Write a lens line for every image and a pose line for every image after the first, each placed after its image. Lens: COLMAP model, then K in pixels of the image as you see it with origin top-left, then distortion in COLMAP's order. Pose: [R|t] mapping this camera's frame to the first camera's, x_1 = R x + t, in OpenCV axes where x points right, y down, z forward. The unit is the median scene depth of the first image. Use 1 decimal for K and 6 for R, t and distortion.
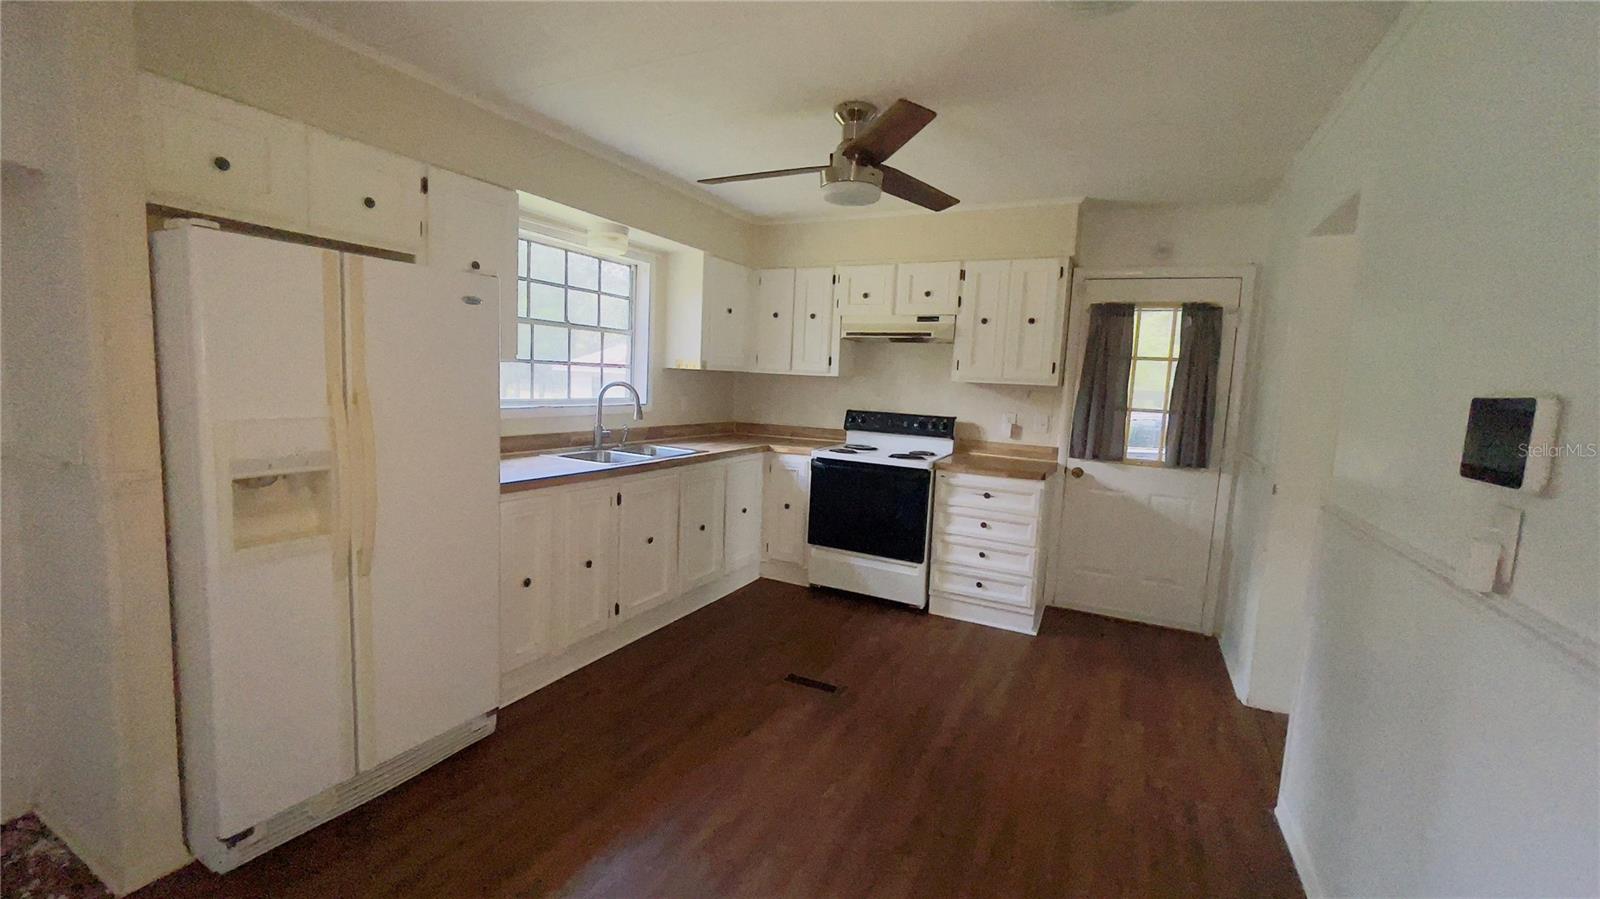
lens RADIAL K [[658.0, 0, 799.5], [0, 658.0, 437.3], [0, 0, 1]] dist [0.000292, -0.000176]
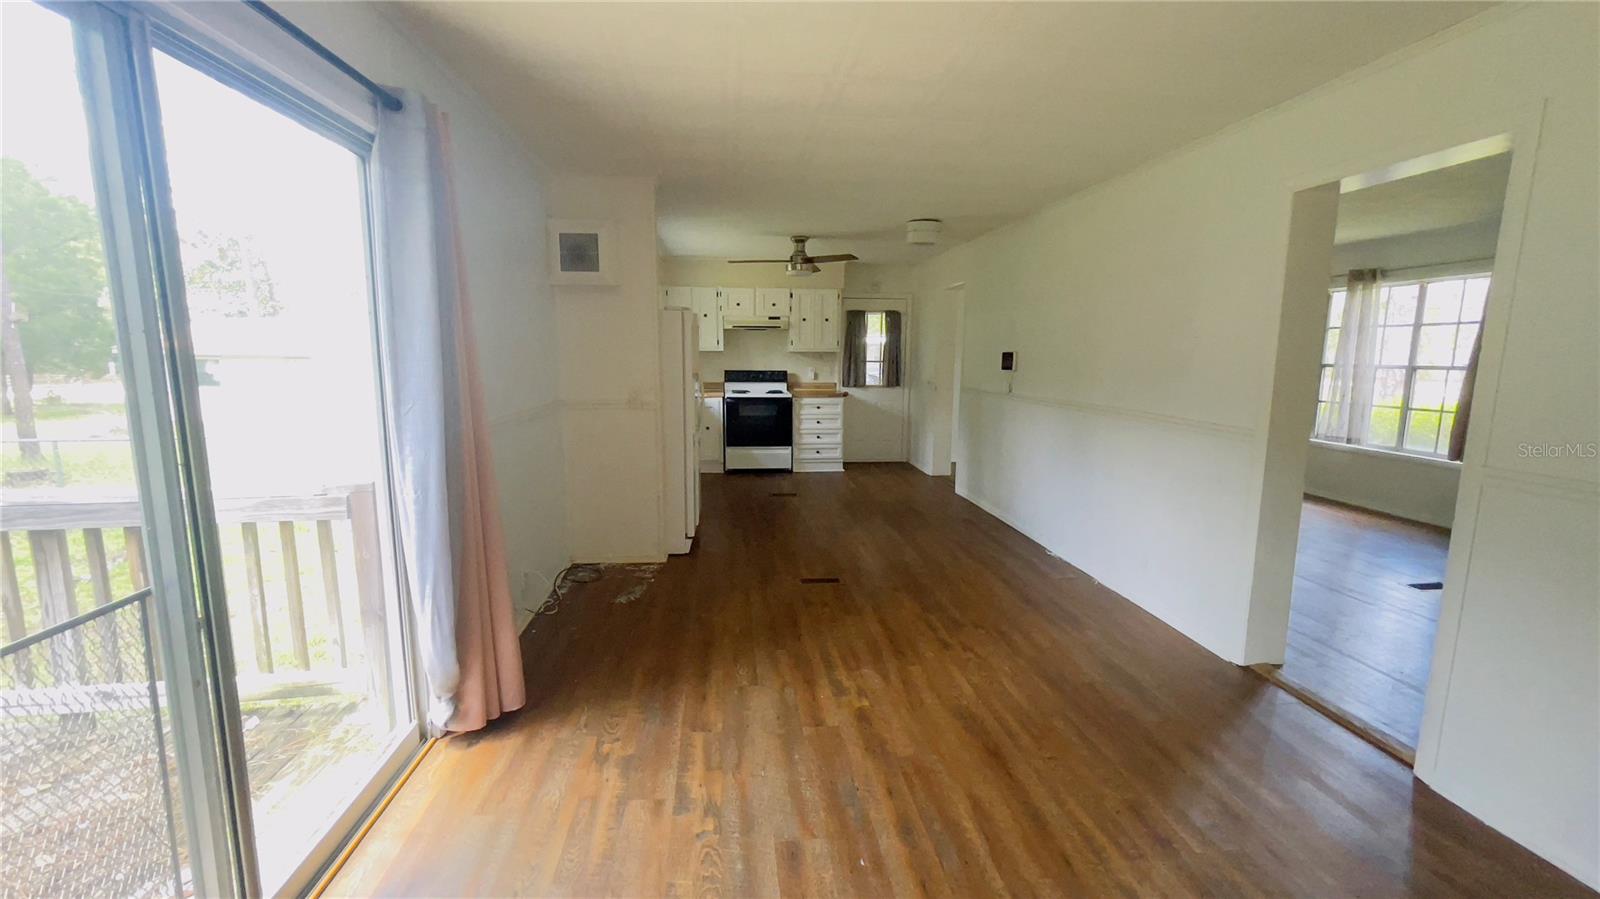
lens RADIAL K [[658.0, 0, 805.6], [0, 658.0, 457.4], [0, 0, 1]] dist [0.000292, -0.000176]
pose [[0.829841, -0.130048, 0.542634, -0.818210], [0.083867, 0.990484, 0.109125, 0.014934], [-0.551662, -0.045047, 0.832850, -0.637450]]
